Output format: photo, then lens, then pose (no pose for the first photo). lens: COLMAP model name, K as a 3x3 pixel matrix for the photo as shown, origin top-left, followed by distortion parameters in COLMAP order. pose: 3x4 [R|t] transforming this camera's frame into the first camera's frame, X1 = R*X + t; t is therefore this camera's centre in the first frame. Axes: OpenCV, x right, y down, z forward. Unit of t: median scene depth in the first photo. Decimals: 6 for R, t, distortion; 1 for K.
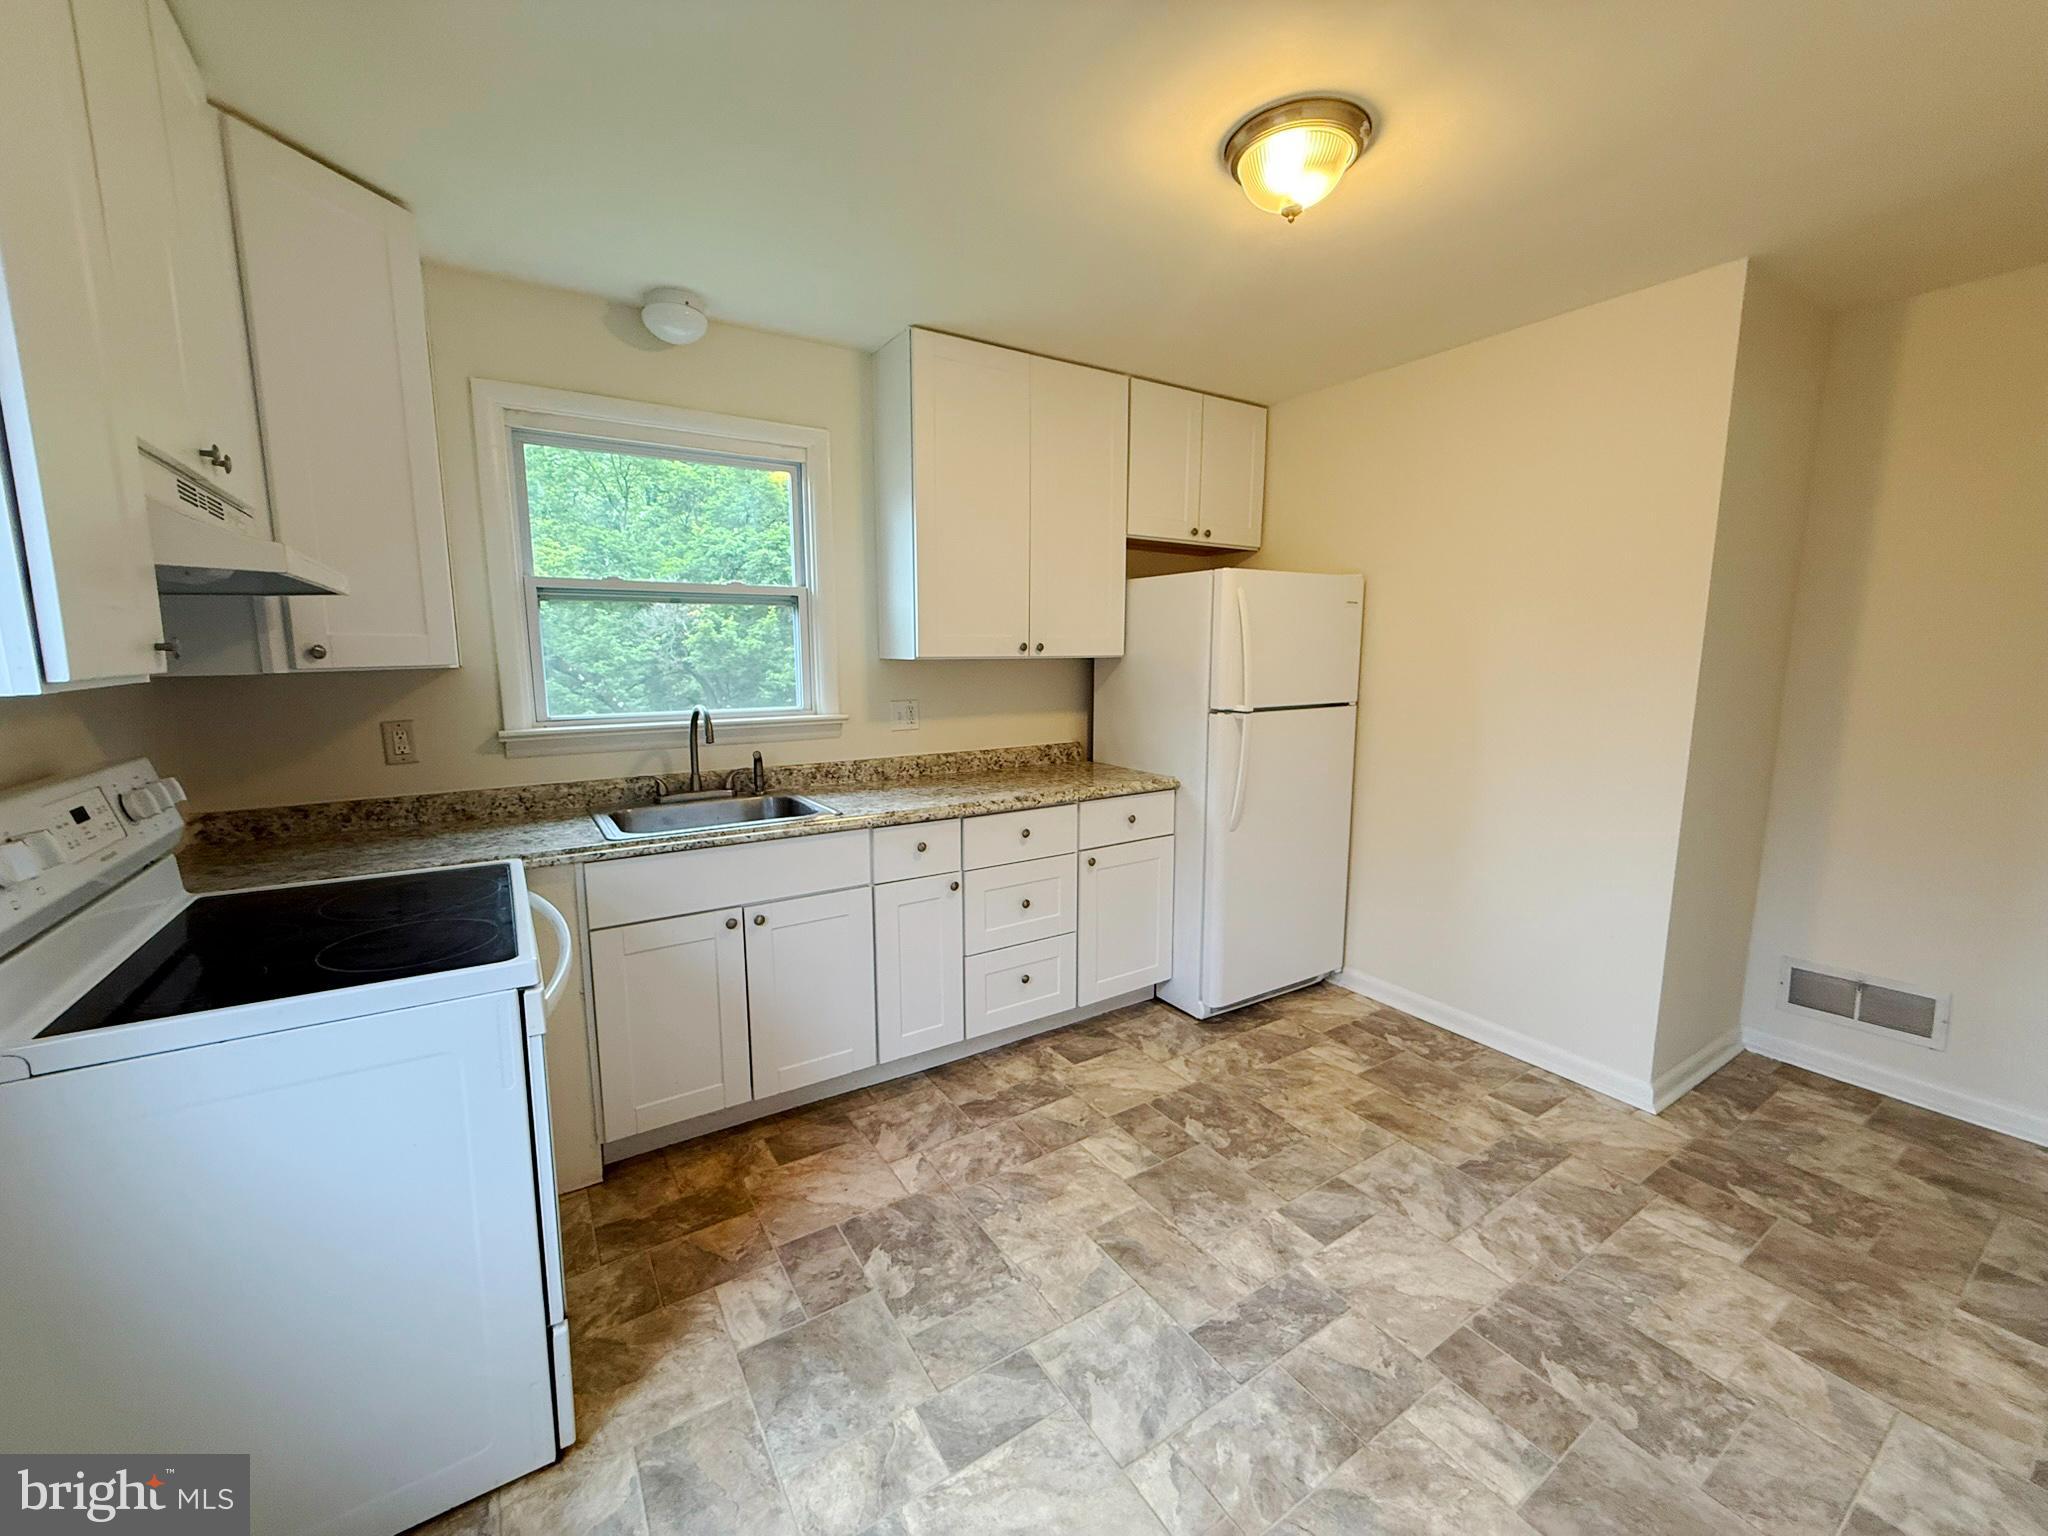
lens RADIAL K [[811.4, 0, 1019.4], [0, 811.4, 765.4], [0, 0, 1]] dist [-0.001360, 0.000030]
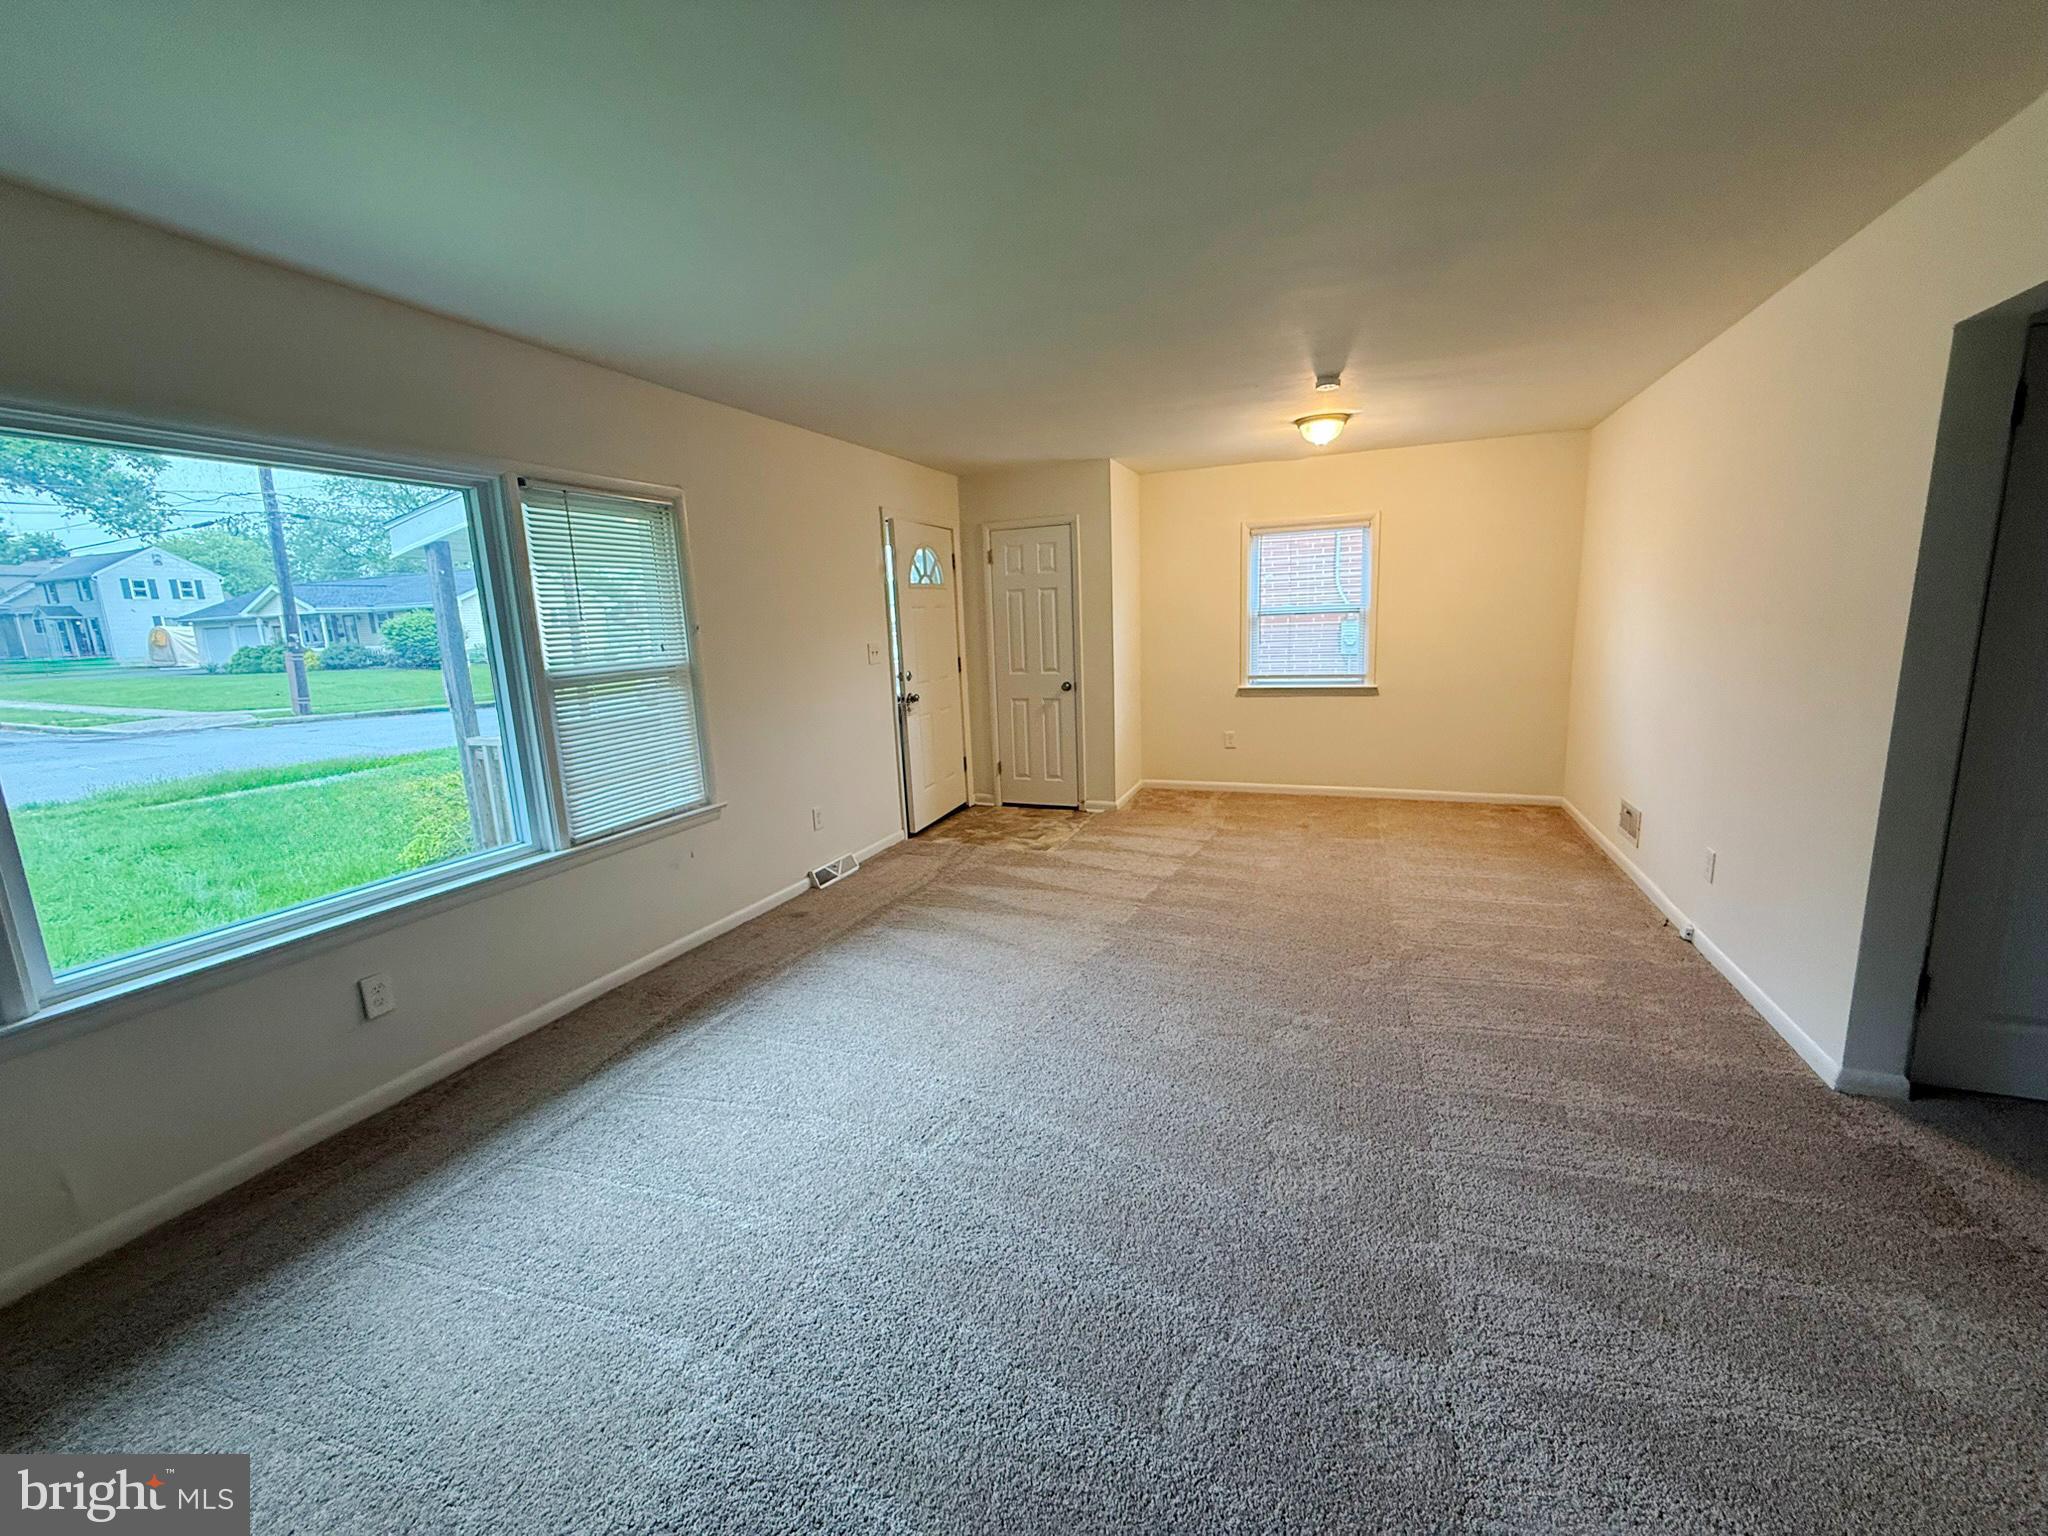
lens RADIAL K [[811.4, 0, 1022.8], [0, 811.4, 765.8], [0, 0, 1]] dist [-0.001360, 0.000030]
pose [[0.812633, -0.135192, 0.566878, -1.345511], [0.117331, 0.990756, 0.068084, 0.157261], [-0.570843, 0.011185, 0.820983, -1.251360]]
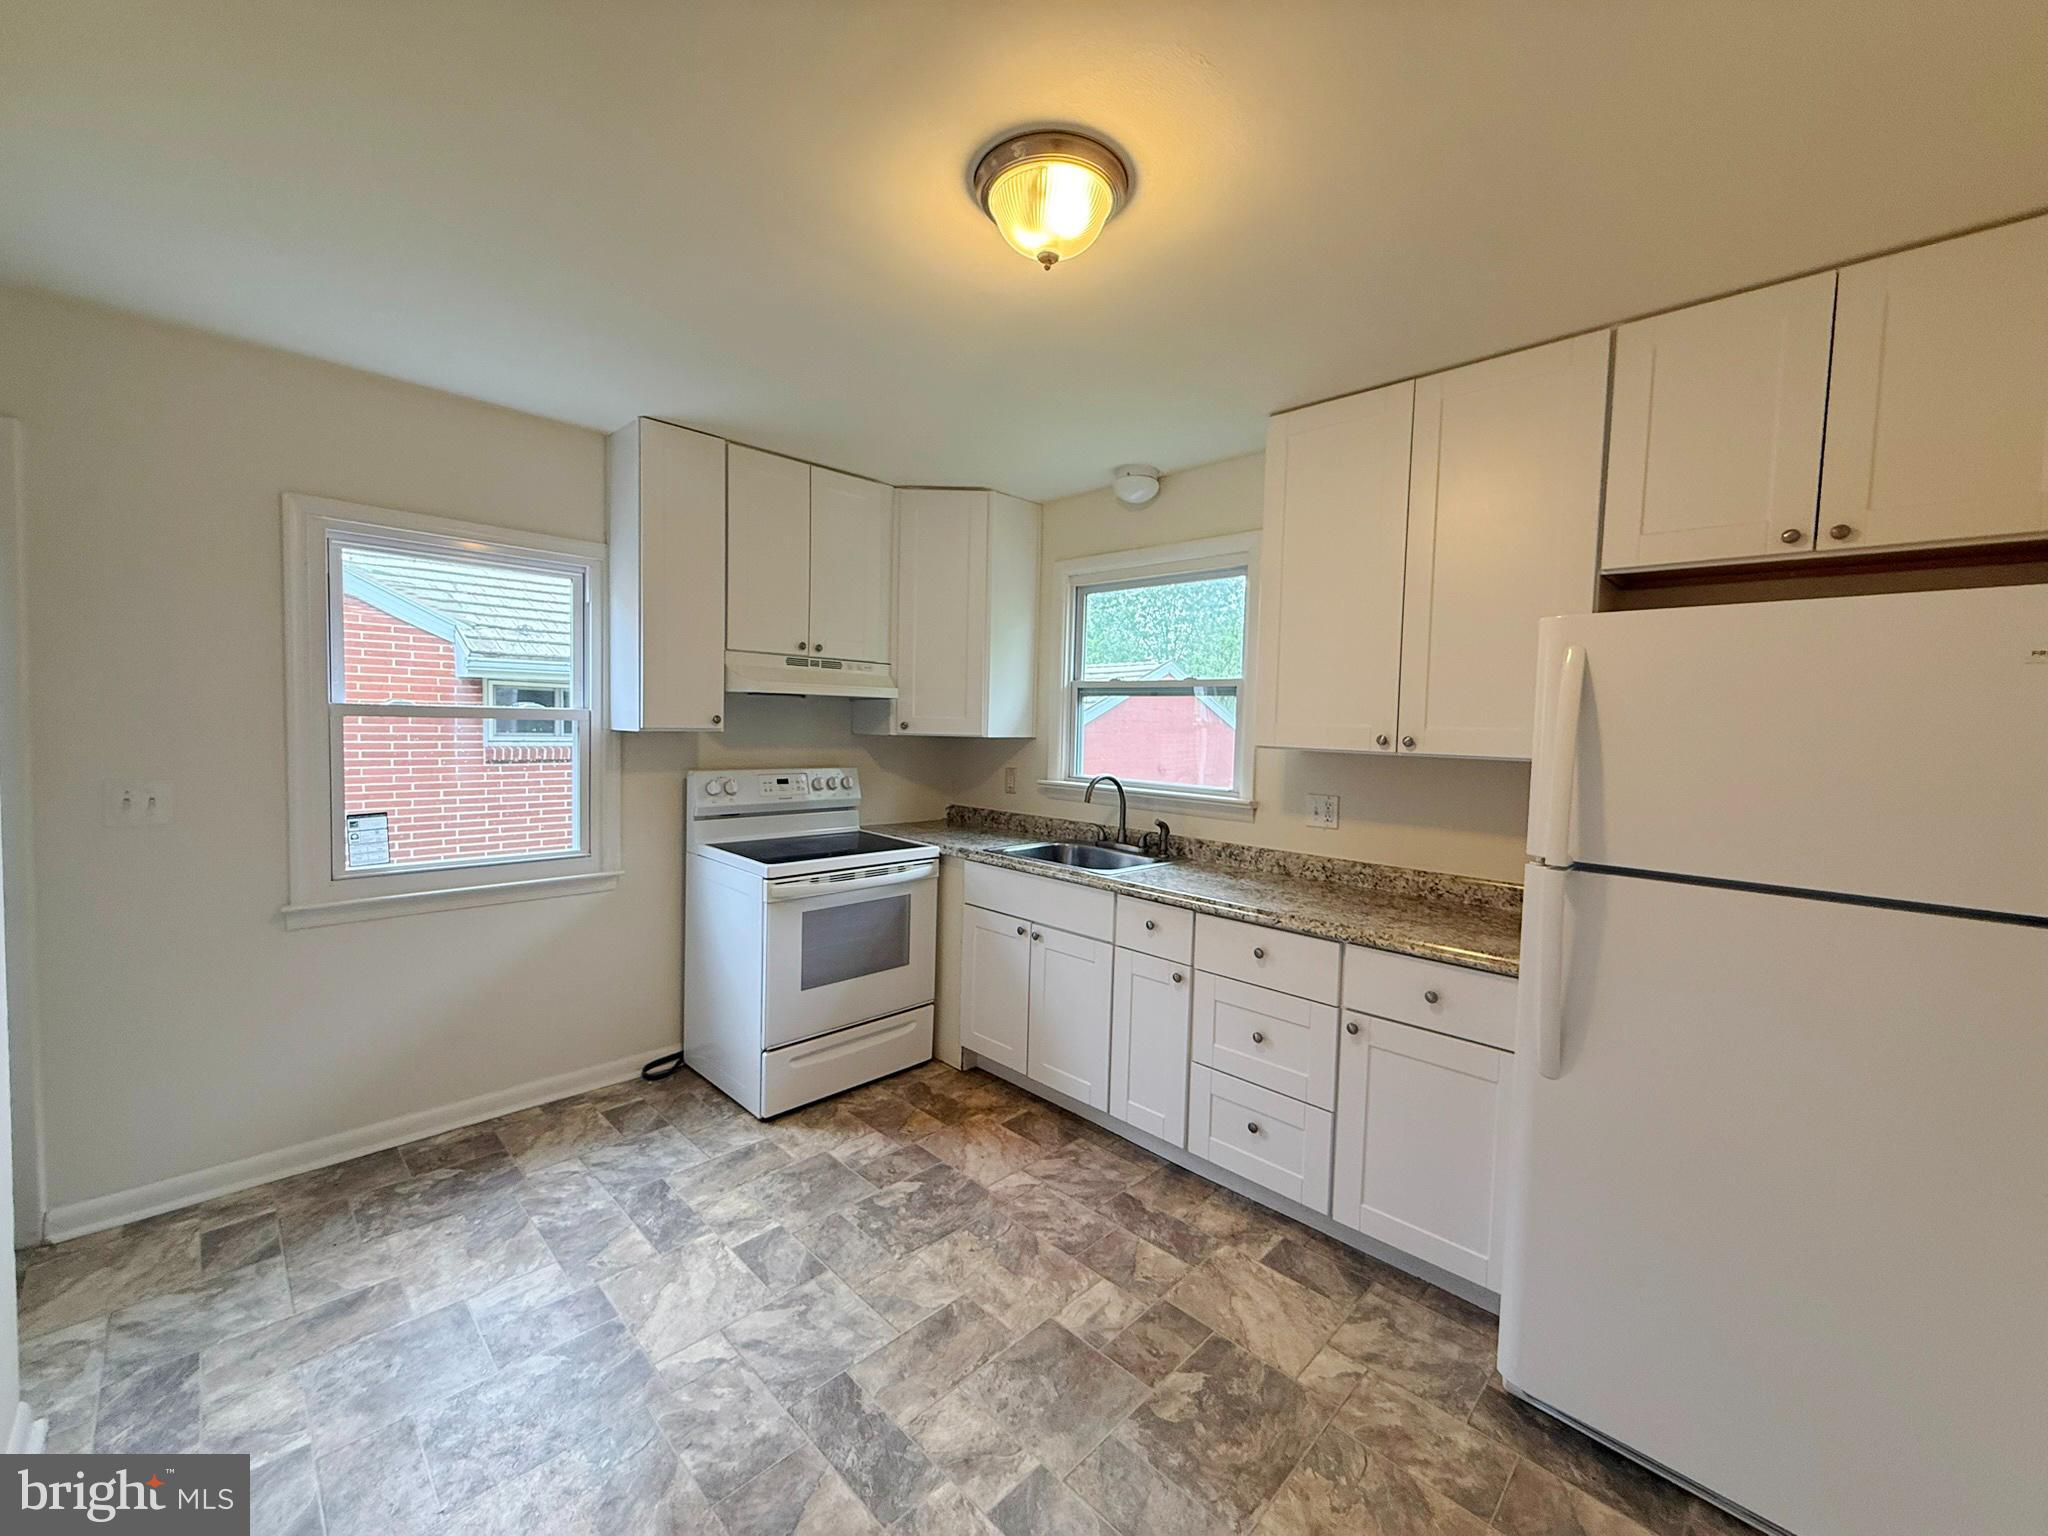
lens RADIAL K [[811.4, 0, 1020.7], [0, 811.4, 764.1], [0, 0, 1]] dist [-0.001360, 0.000030]
pose [[0.219282, 0.061197, -0.973740, 0.896212], [-0.168384, 0.985429, 0.024013, -0.105356], [0.961021, 0.158697, 0.226391, 0.616710]]
